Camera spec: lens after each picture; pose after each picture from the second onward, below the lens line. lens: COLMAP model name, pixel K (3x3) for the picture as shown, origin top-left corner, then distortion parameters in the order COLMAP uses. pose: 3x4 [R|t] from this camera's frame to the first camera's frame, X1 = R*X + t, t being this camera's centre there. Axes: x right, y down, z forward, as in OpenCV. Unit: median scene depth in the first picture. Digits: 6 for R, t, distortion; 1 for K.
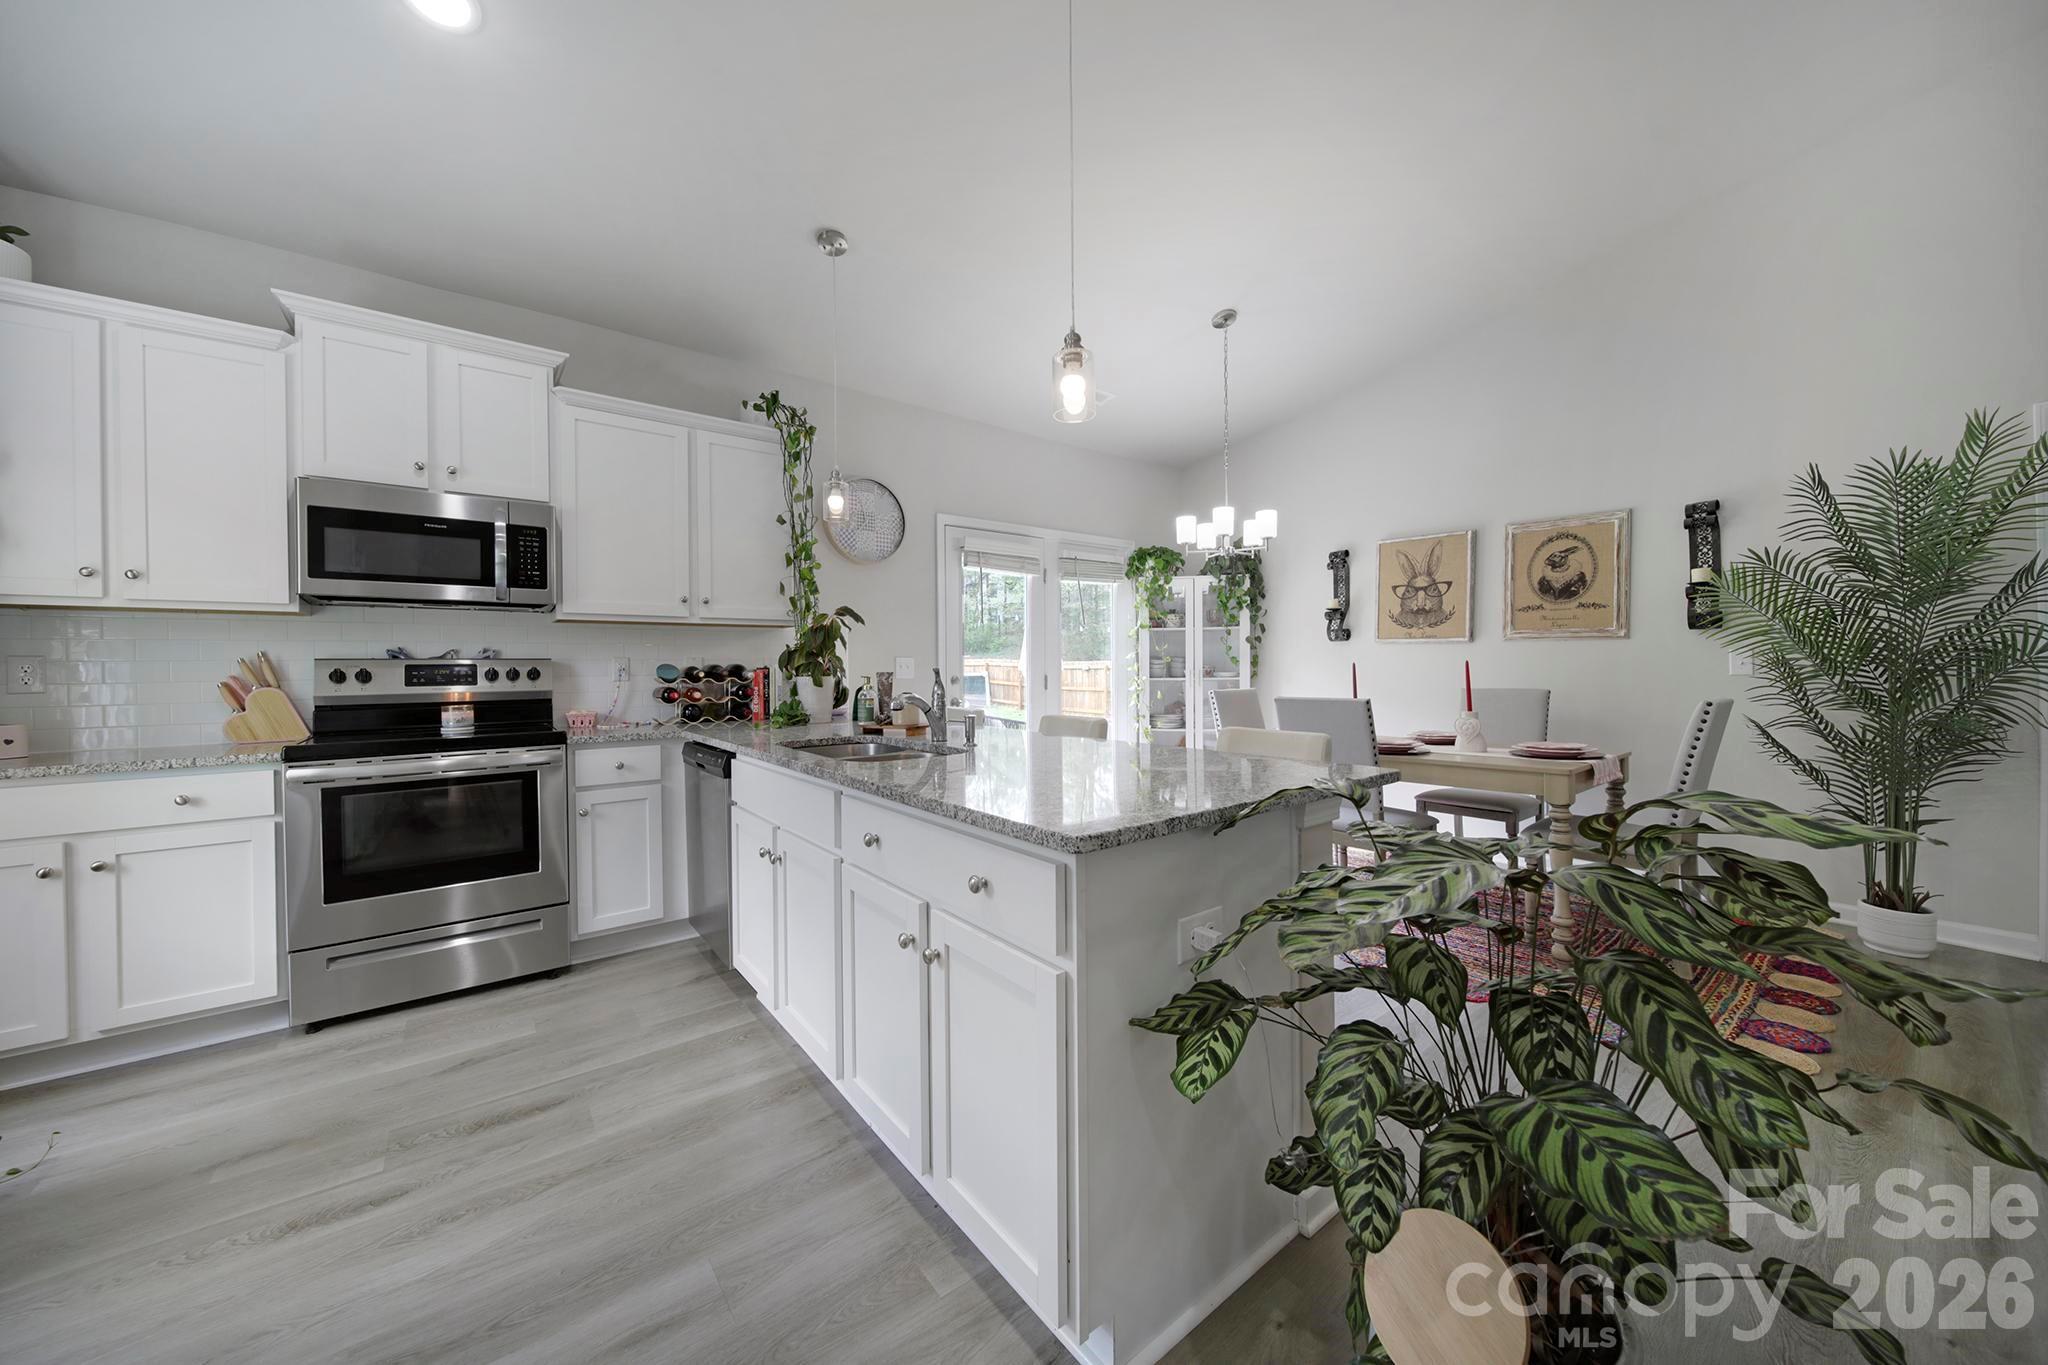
lens RADIAL K [[717.9, 0, 1014.2], [0, 717.9, 673.4], [0, 0, 1]] dist [0.000222, -0.002156]
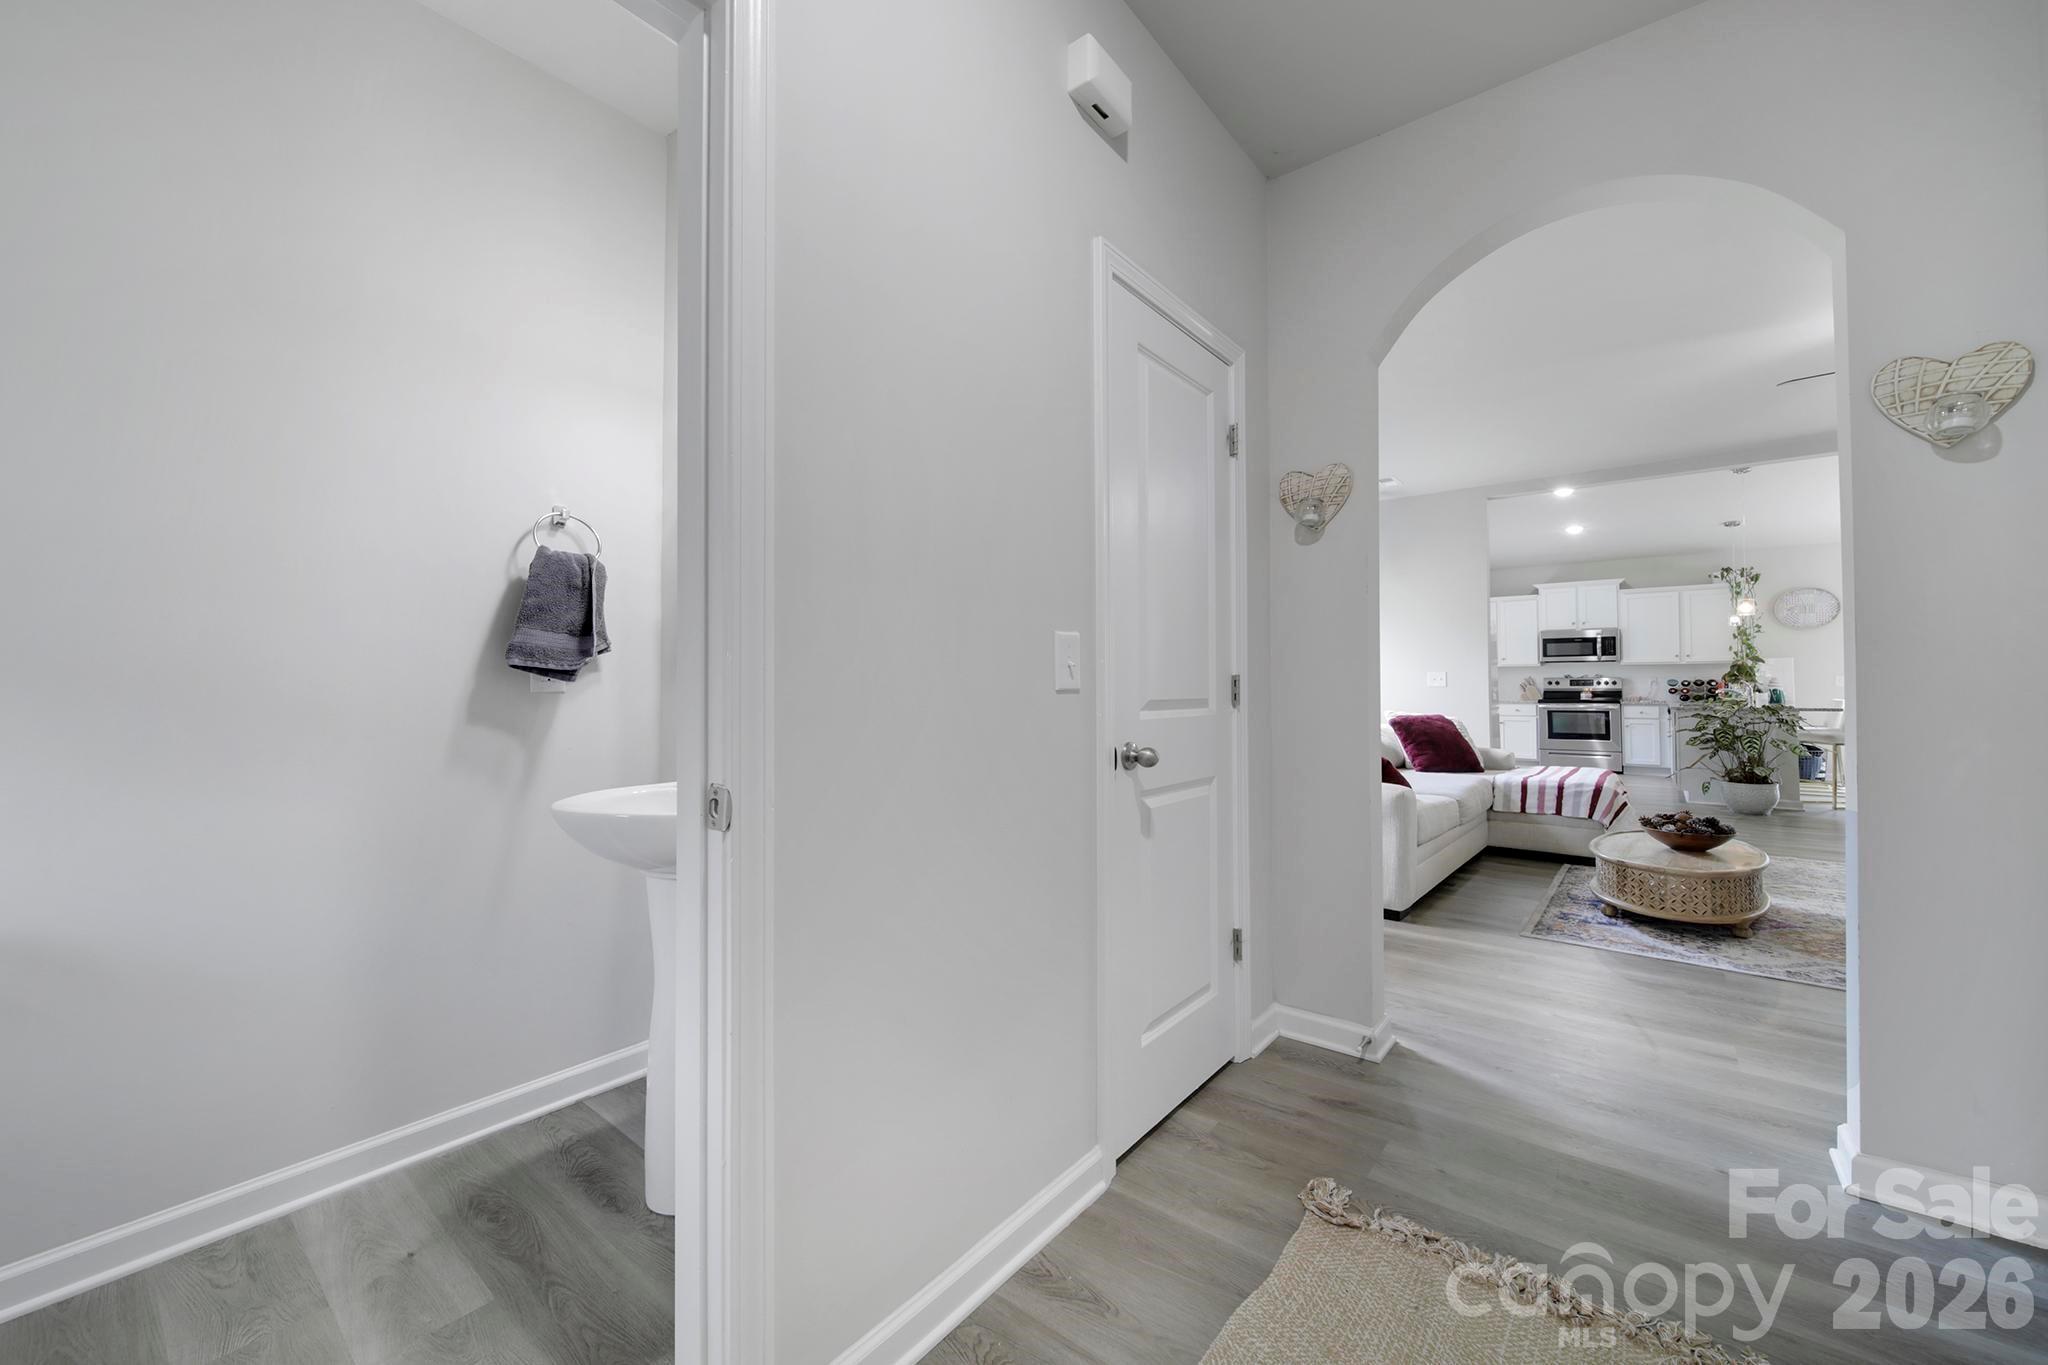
lens RADIAL K [[717.9, 0, 891.0], [0, 717.9, 667.5], [0, 0, 1]] dist [0.000222, -0.002156]
pose [[0.110809, -0.011313, -0.993777, 1.991127], [-0.004186, 0.999921, -0.011850, -0.014110], [0.993833, 0.005473, 0.110753, -2.359049]]
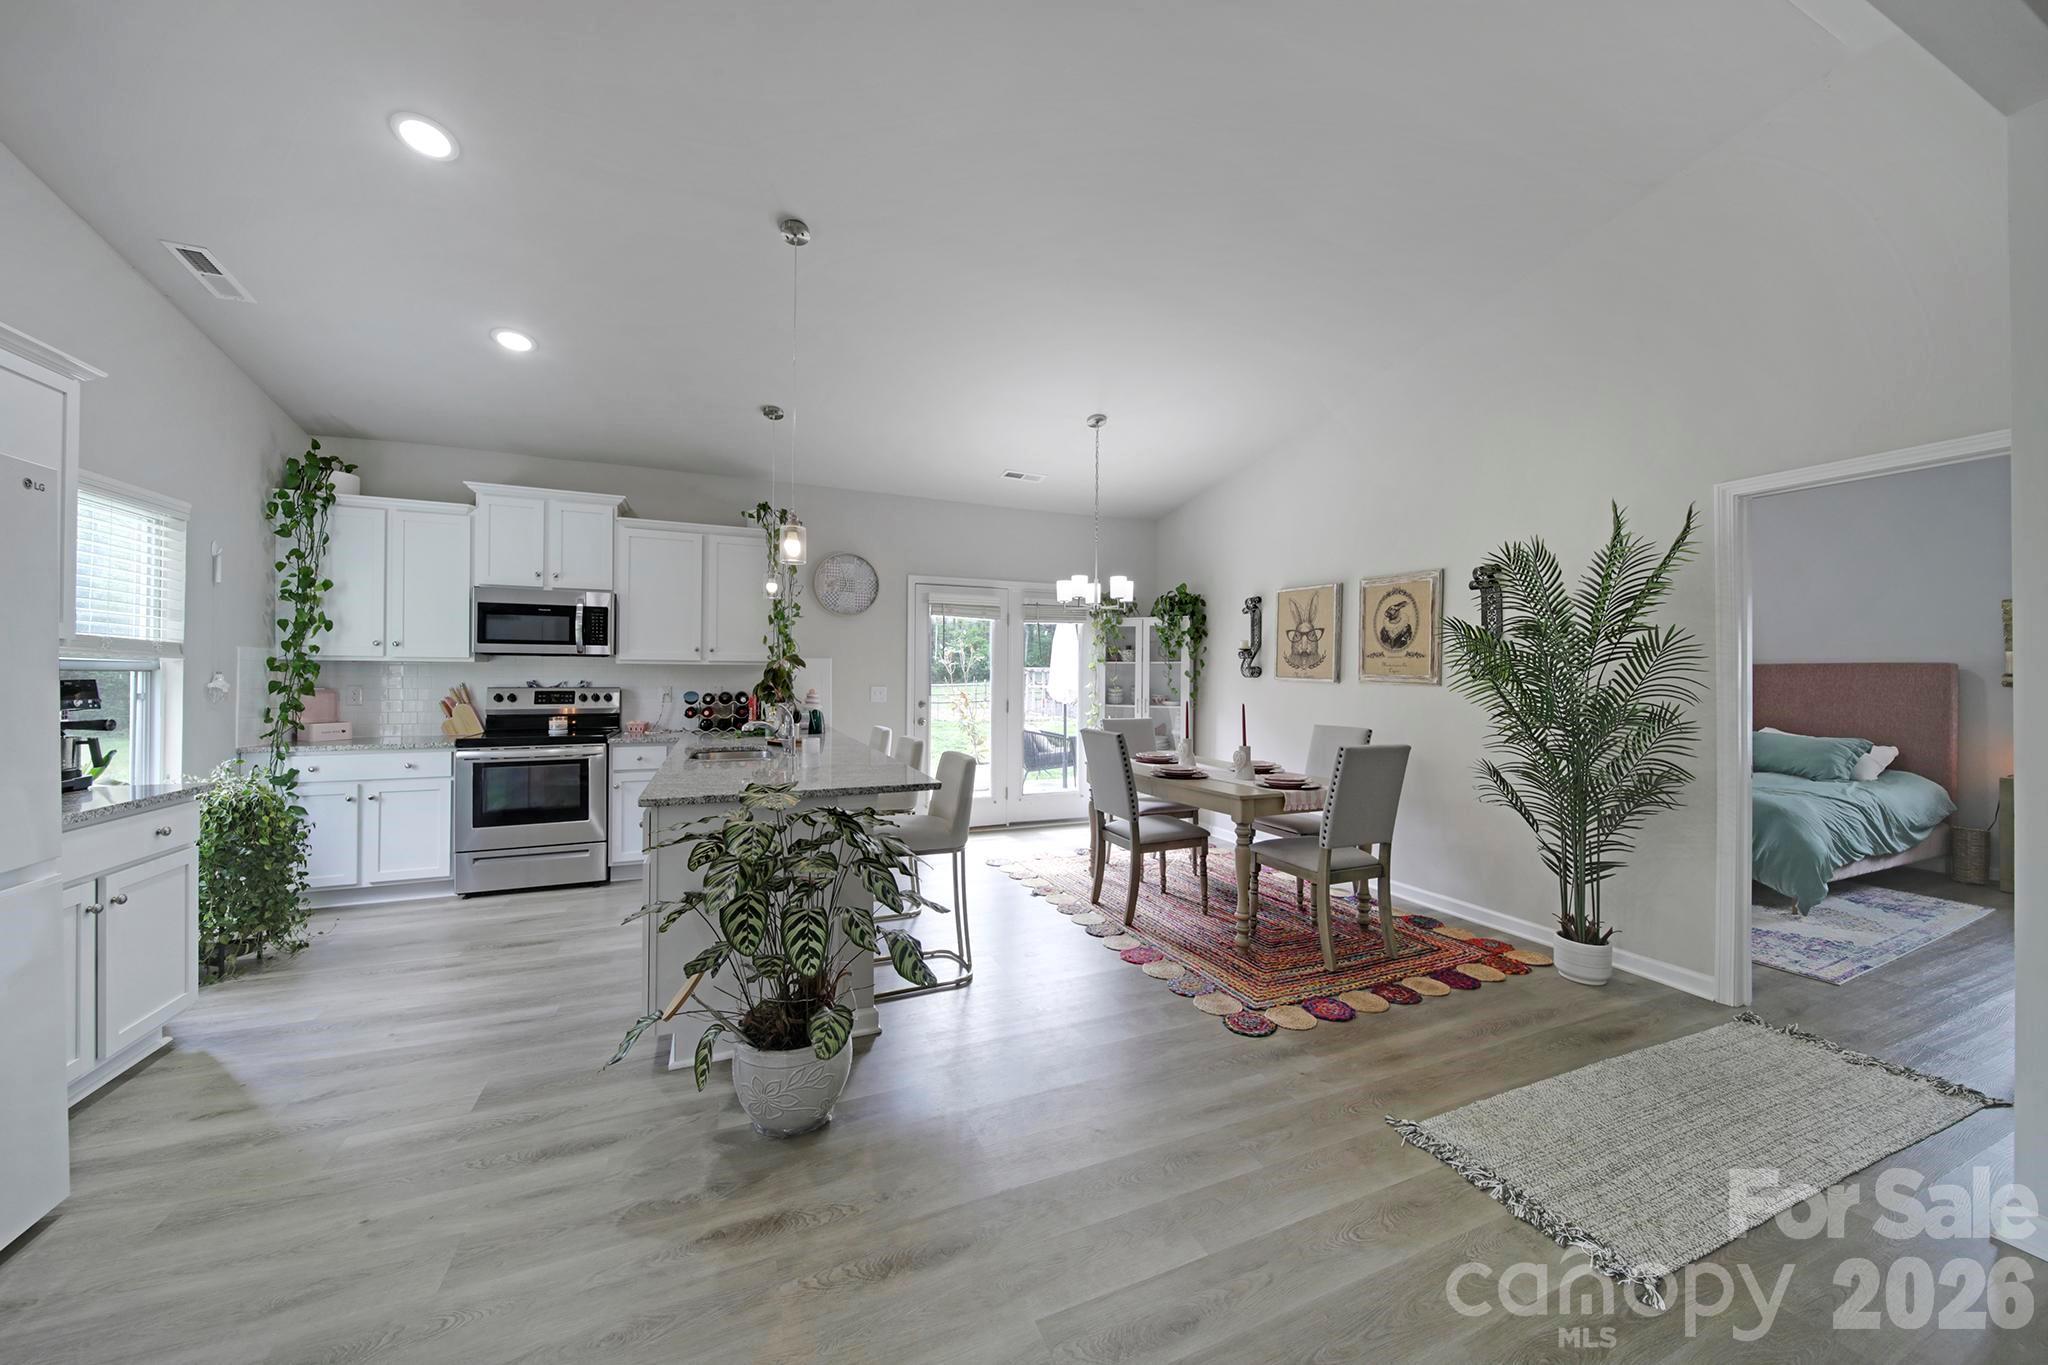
lens RADIAL K [[717.9, 0, 1016.2], [0, 717.9, 672.1], [0, 0, 1]] dist [0.000222, -0.002156]
pose [[0.965204, 0.014839, -0.261078, 0.604143], [-0.018068, 0.999787, -0.009970, -0.054901], [0.260874, 0.014341, 0.965266, -0.285755]]
